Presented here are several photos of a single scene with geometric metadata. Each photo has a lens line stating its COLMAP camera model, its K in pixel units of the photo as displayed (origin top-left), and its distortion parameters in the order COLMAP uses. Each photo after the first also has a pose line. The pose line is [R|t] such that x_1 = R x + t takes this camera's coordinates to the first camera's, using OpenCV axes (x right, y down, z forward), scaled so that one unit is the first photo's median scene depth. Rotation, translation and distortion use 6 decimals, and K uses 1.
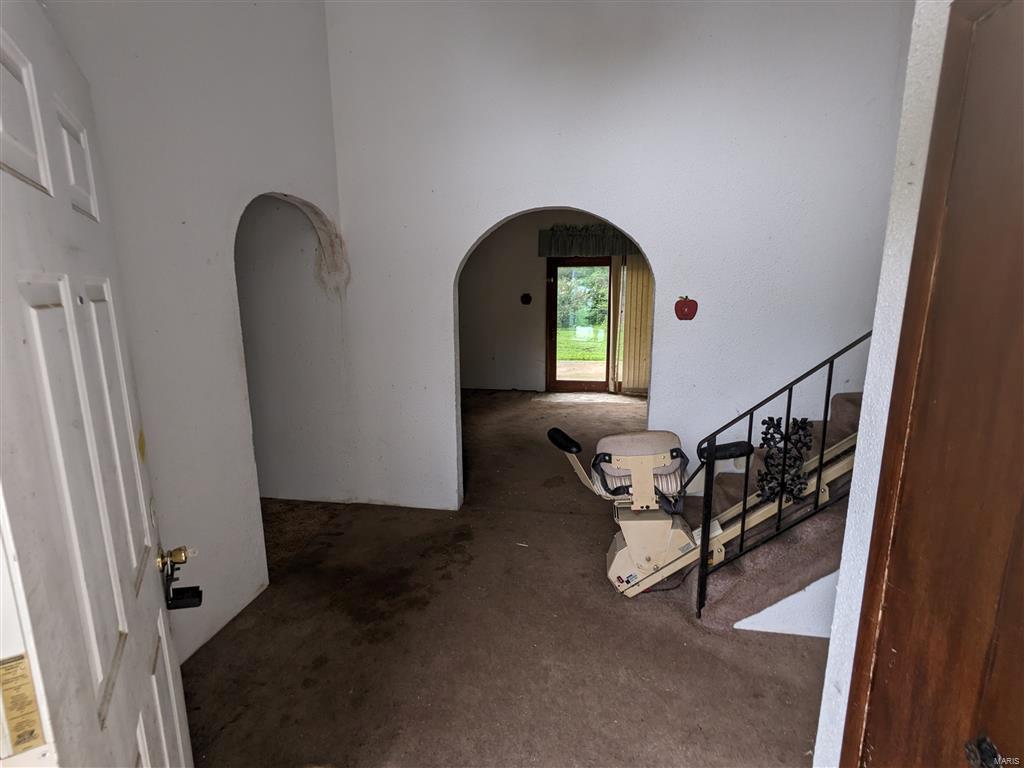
lens RADIAL K [[496.0, 0, 511.8], [0, 496.0, 382.0], [0, 0, 1]] dist [0.003956, -0.000797]
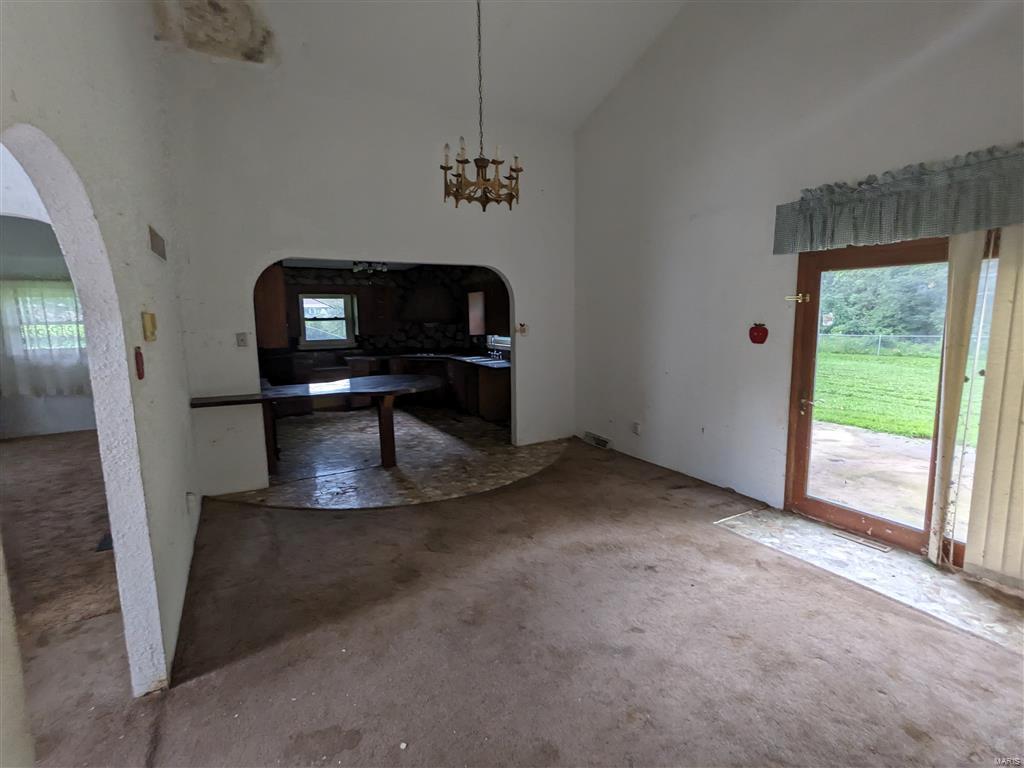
lens RADIAL K [[496.0, 0, 510.4], [0, 496.0, 382.1], [0, 0, 1]] dist [0.003956, -0.000797]
pose [[0.629789, 0.103456, -0.769846, 0.288937], [-0.135828, 0.990488, 0.021991, -0.091312], [0.764799, 0.090717, 0.637851, 0.454872]]
